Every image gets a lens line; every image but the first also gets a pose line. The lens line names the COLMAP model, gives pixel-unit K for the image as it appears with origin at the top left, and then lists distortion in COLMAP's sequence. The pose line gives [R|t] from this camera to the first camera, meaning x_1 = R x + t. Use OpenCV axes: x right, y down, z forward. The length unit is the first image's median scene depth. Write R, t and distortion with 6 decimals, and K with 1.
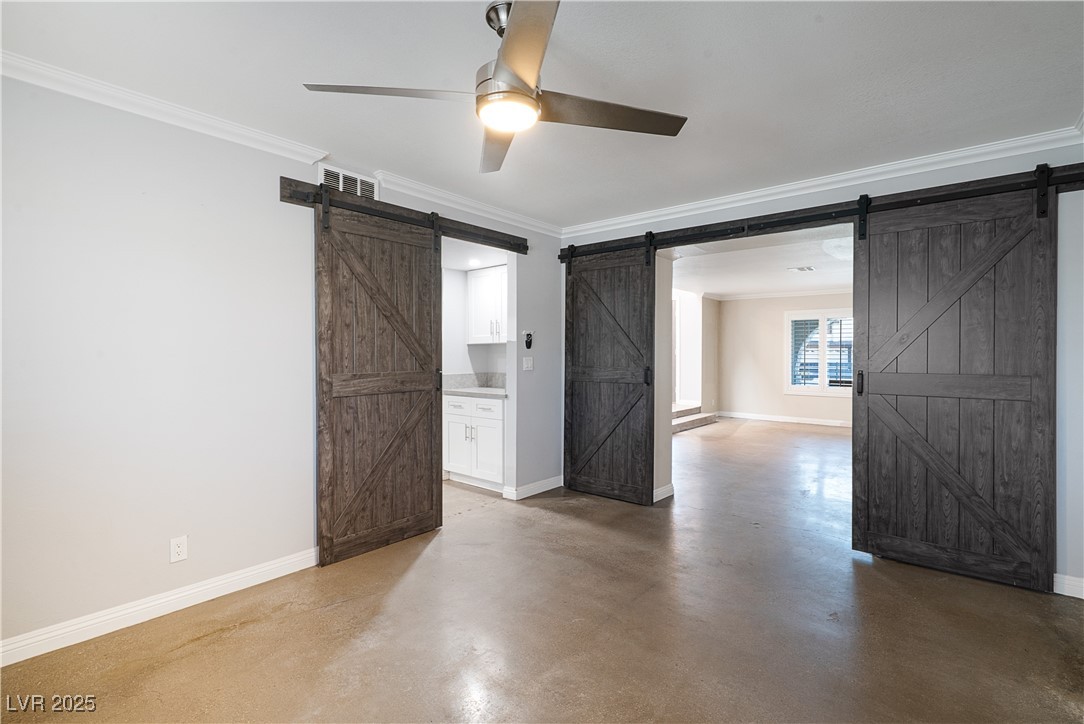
lens RADIAL K [[497.4, 0, 544.7], [0, 497.4, 360.2], [0, 0, 1]] dist [-0.000172, 0.000451]
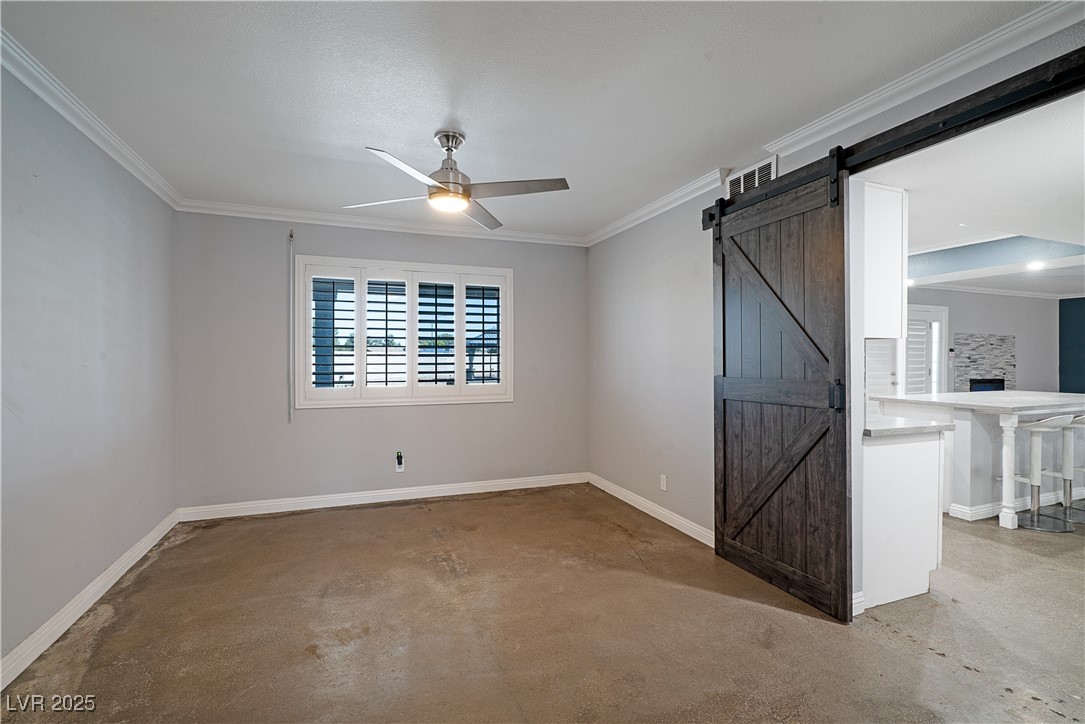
lens RADIAL K [[497.8, 0, 545.2], [0, 497.8, 360.2], [0, 0, 1]] dist [-0.000172, 0.000451]
pose [[-0.477344, 0.003923, -0.878708, 0.630177], [-0.011038, 0.999884, 0.010461, -0.012513], [0.878647, 0.014693, -0.477246, 1.098266]]
